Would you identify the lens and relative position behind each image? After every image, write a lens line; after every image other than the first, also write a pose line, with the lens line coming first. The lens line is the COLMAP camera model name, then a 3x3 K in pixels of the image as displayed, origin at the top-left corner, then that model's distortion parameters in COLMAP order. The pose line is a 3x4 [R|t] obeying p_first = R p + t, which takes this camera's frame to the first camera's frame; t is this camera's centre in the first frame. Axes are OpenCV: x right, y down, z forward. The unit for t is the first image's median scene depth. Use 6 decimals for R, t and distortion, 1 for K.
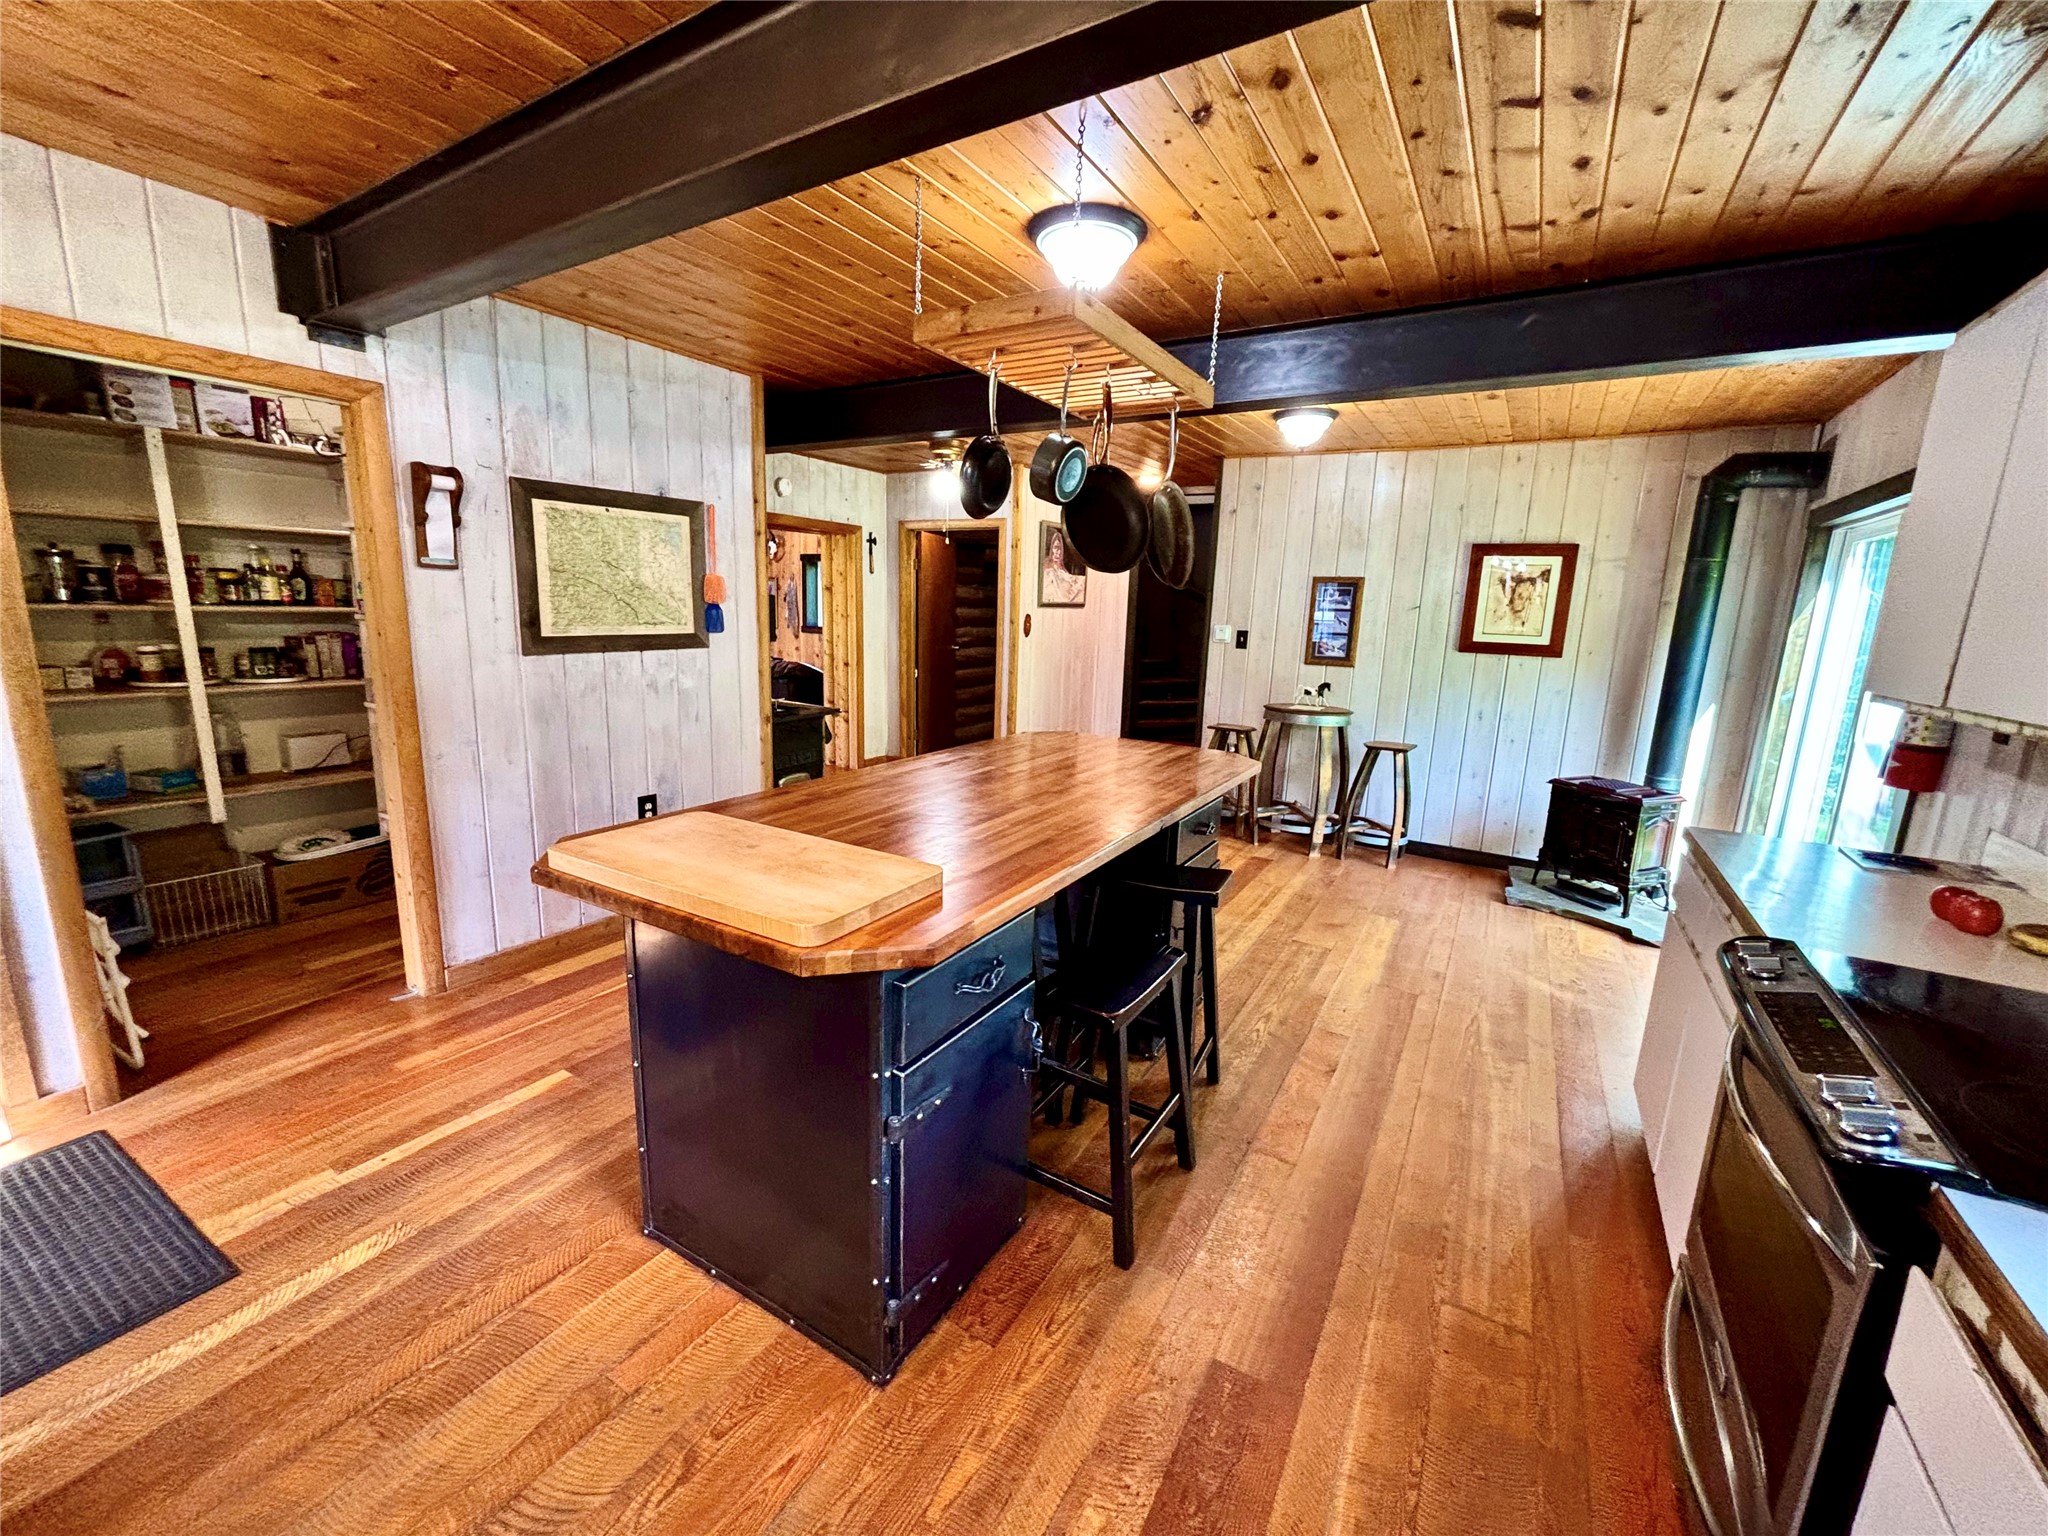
lens RADIAL K [[820.9, 0, 1029.1], [0, 820.9, 767.5], [0, 0, 1]] dist [-0.011046, 0.005182]
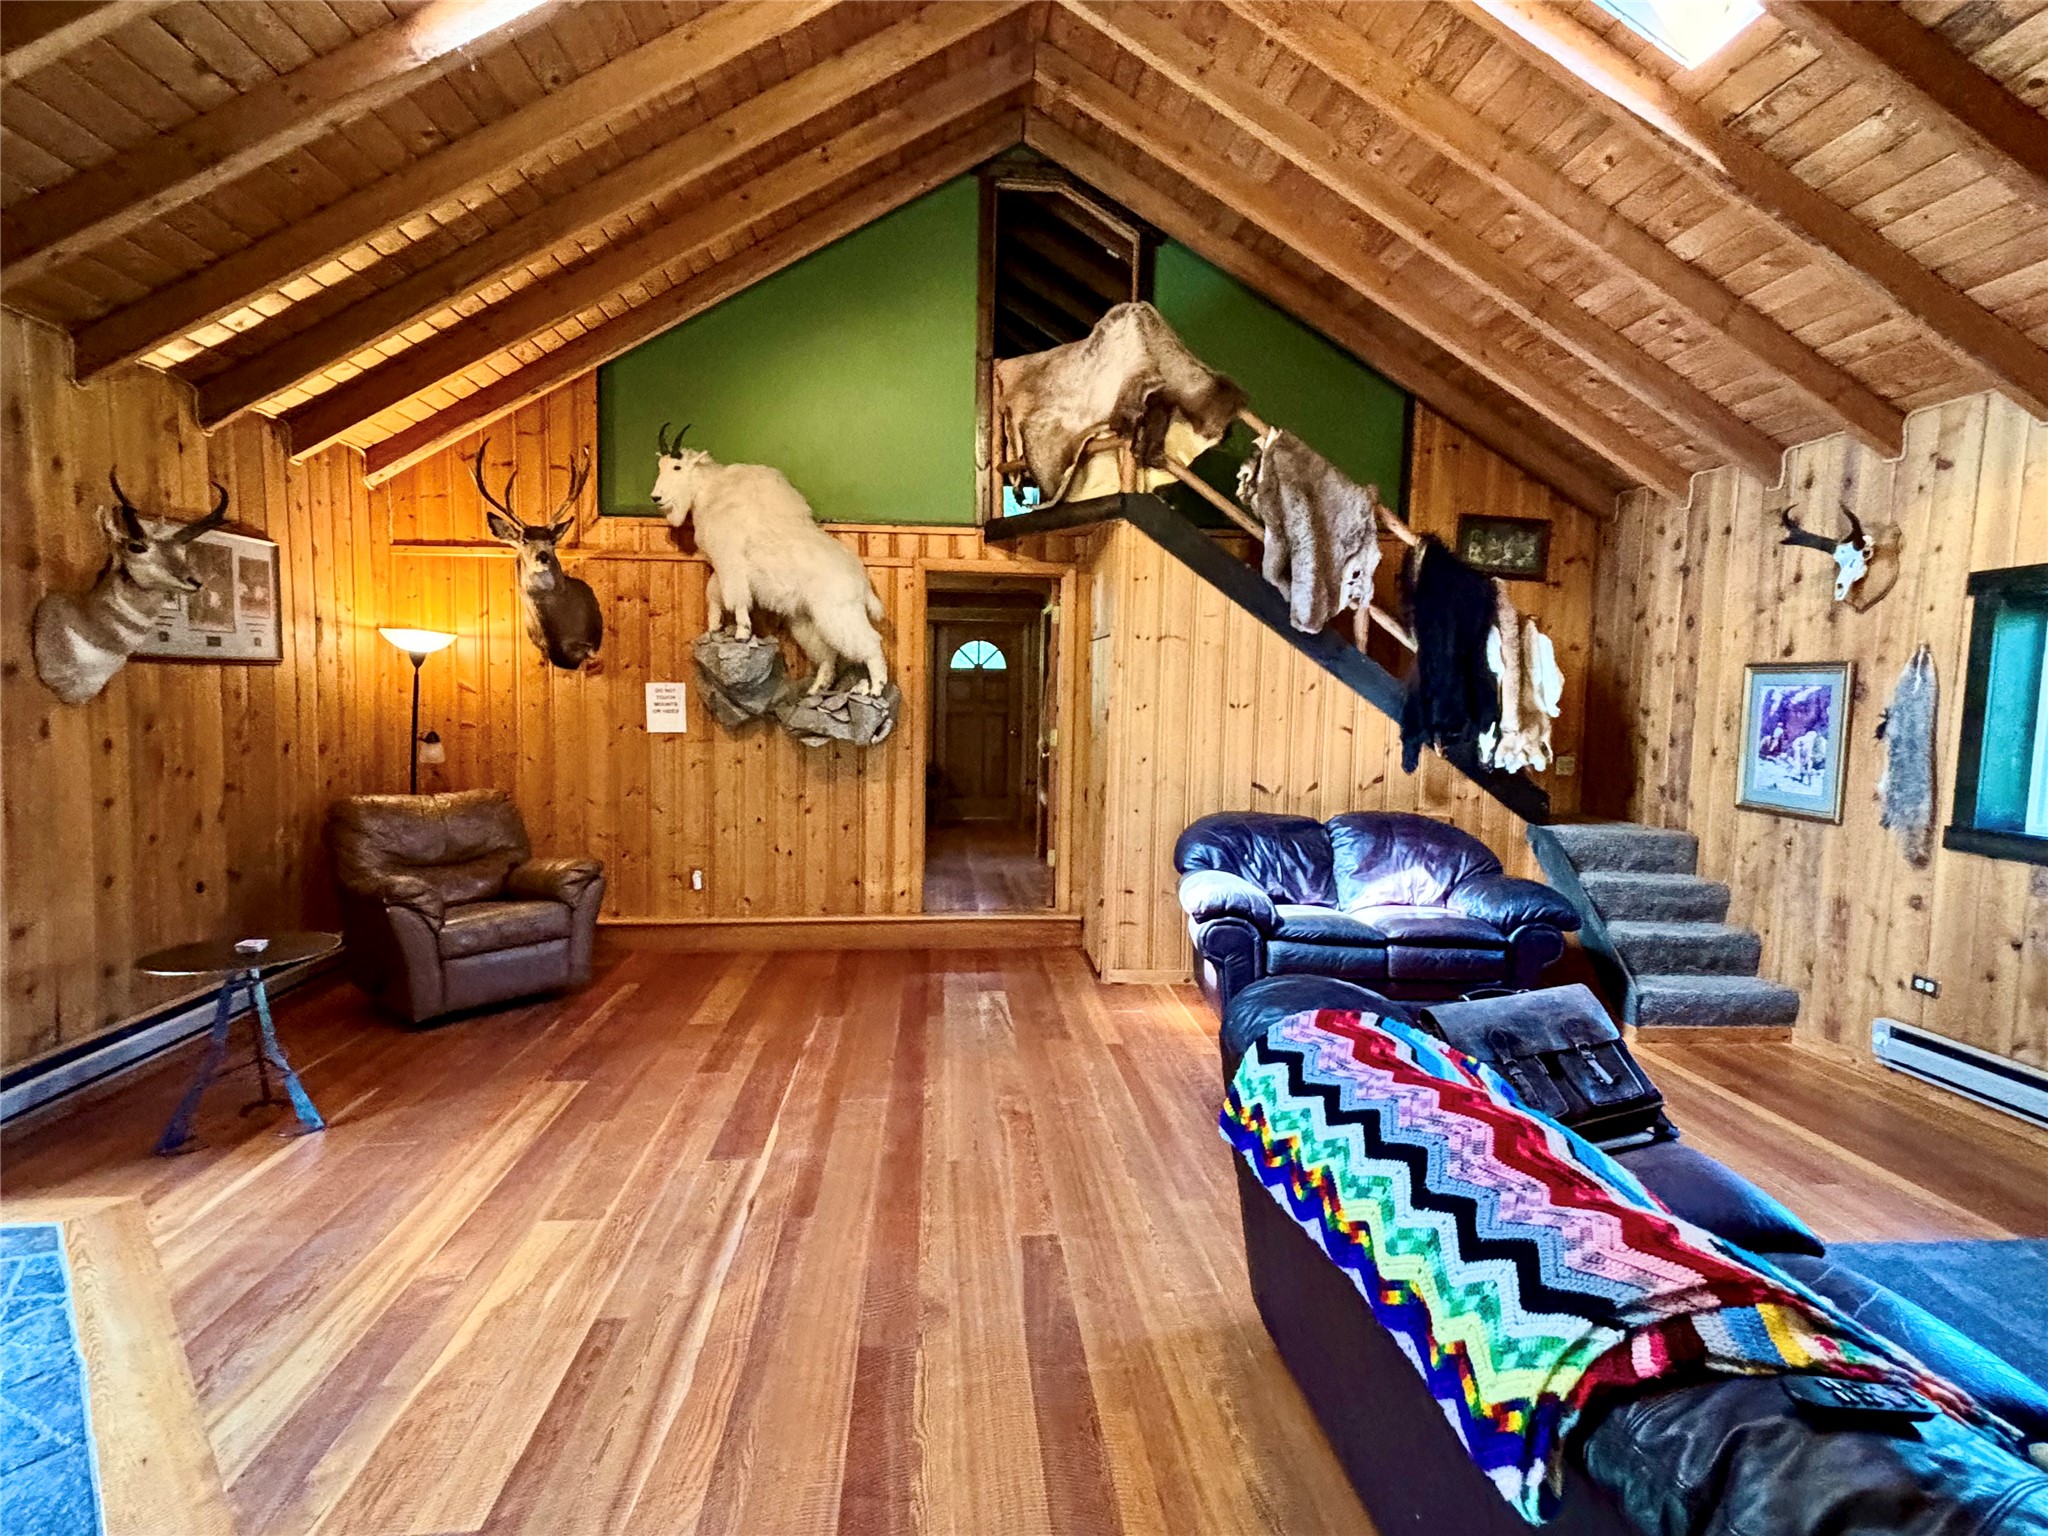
lens RADIAL K [[1032.8, 0, 1019.0], [0, 1032.8, 770.1], [0, 0, 1]] dist [0.002478, -0.009095]
pose [[0.579939, 0.036789, -0.813829, -0.430620], [-0.156016, 0.985505, -0.066628, -0.290317], [0.799581, 0.165611, 0.577272, 1.323133]]
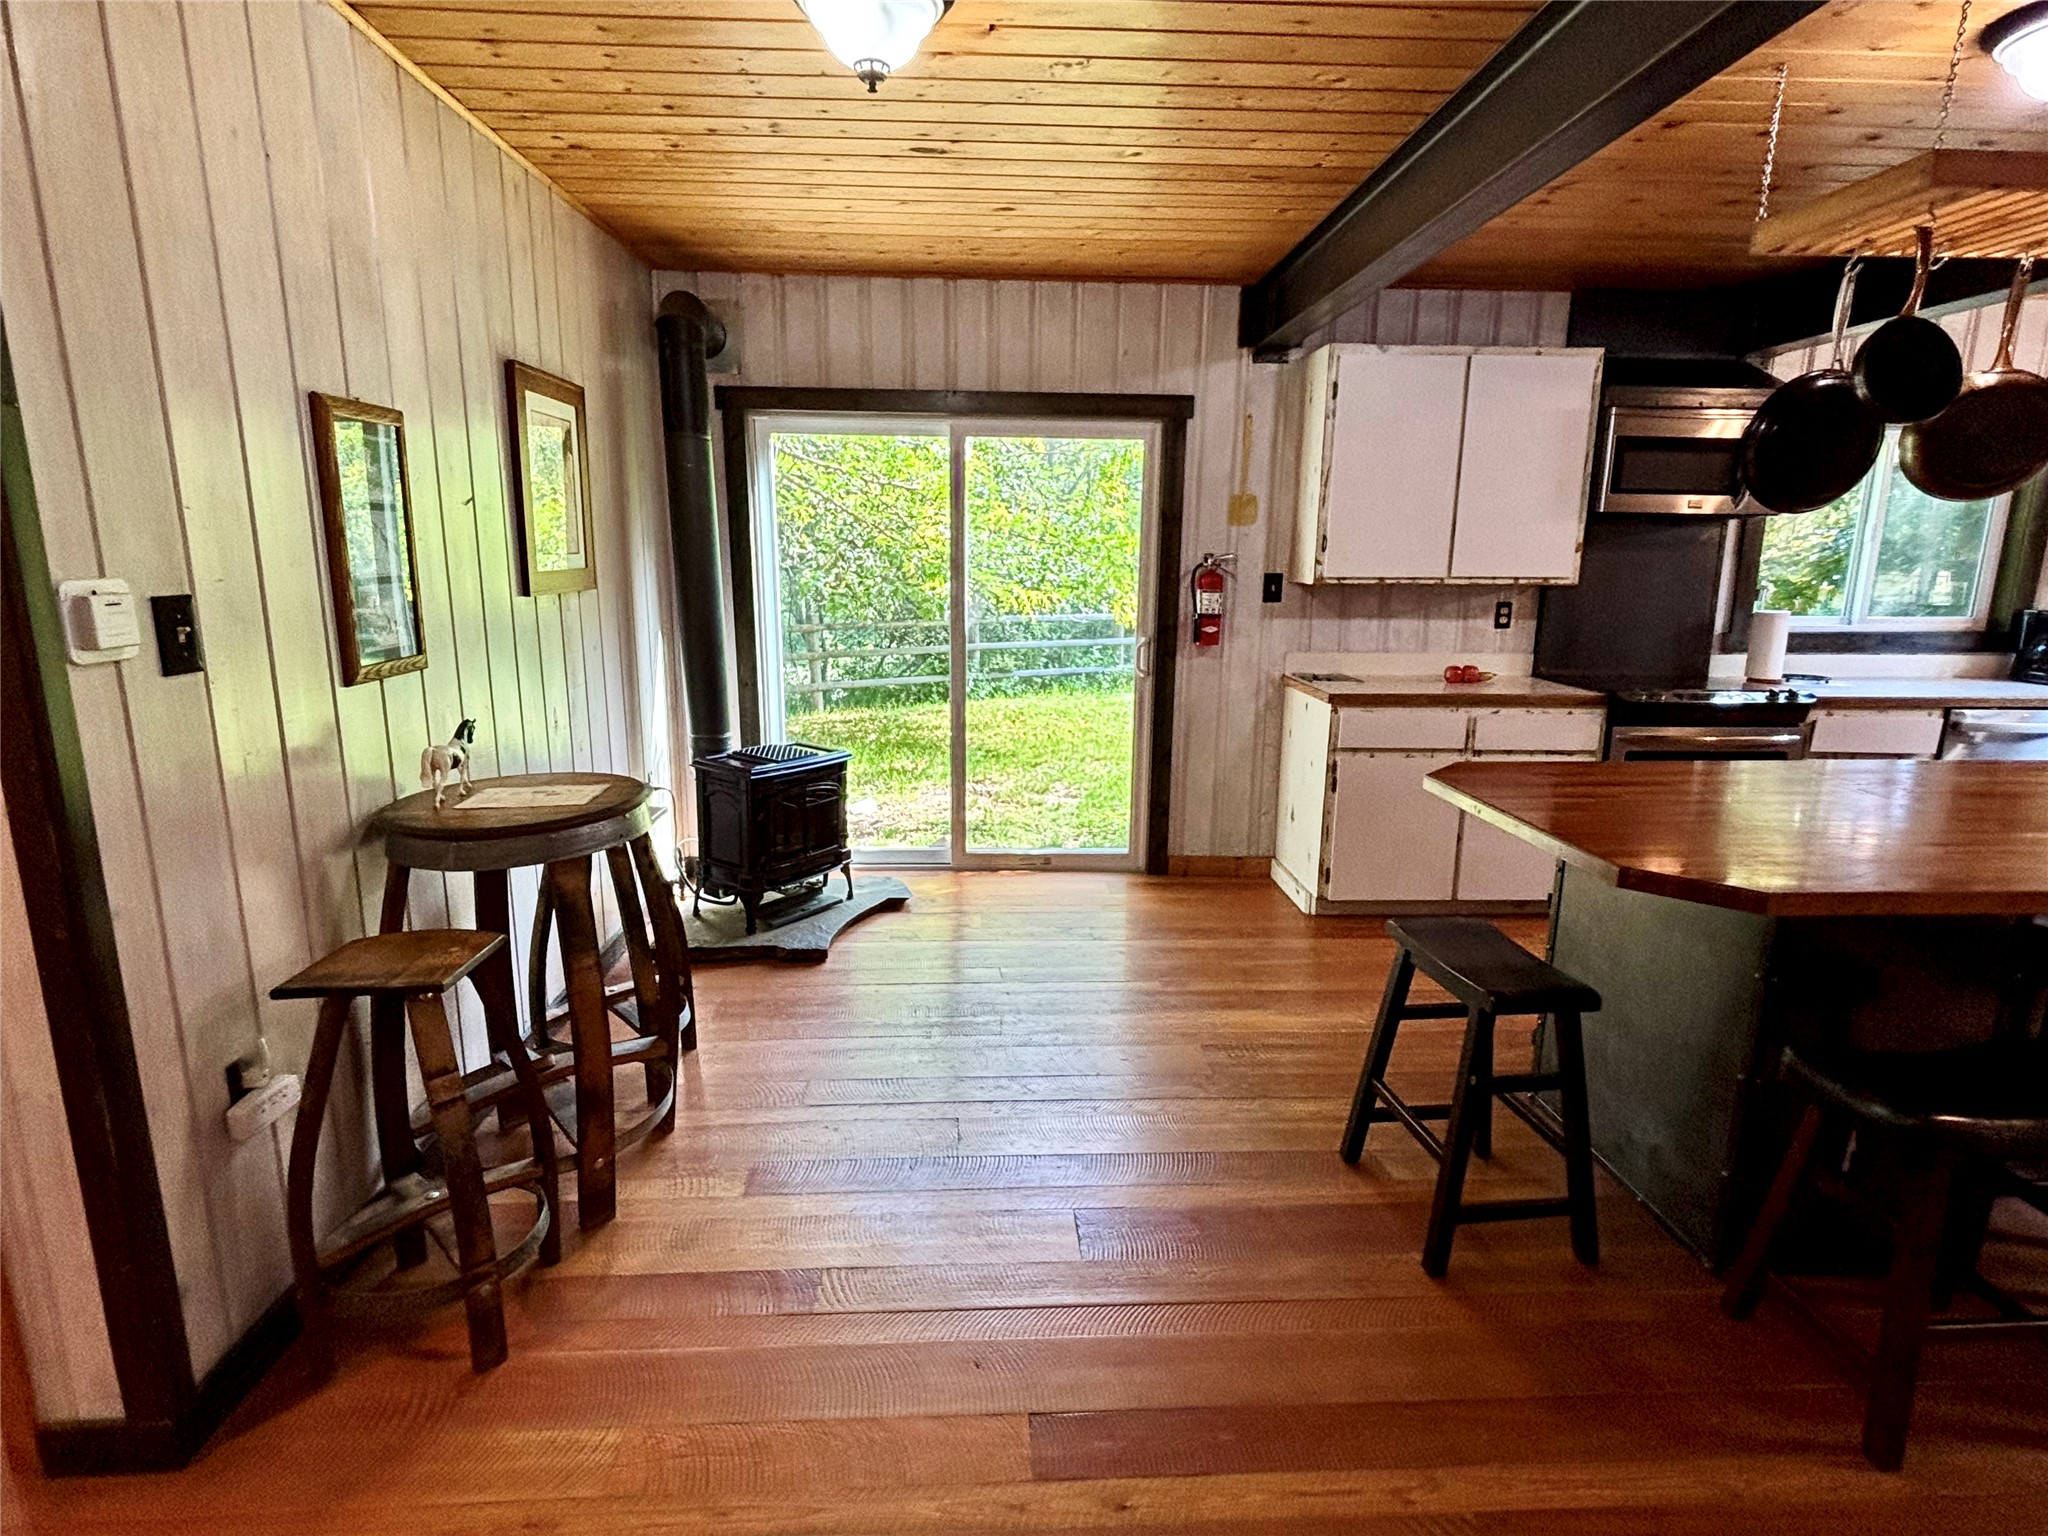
lens RADIAL K [[1032.8, 0, 1019.0], [0, 1032.8, 770.1], [0, 0, 1]] dist [0.002478, -0.009095]
pose [[-0.550232, -0.219052, 0.805768, -0.133897], [0.133266, 0.929571, 0.343712, -0.228161], [-0.824309, 0.296502, -0.482287, 1.149701]]
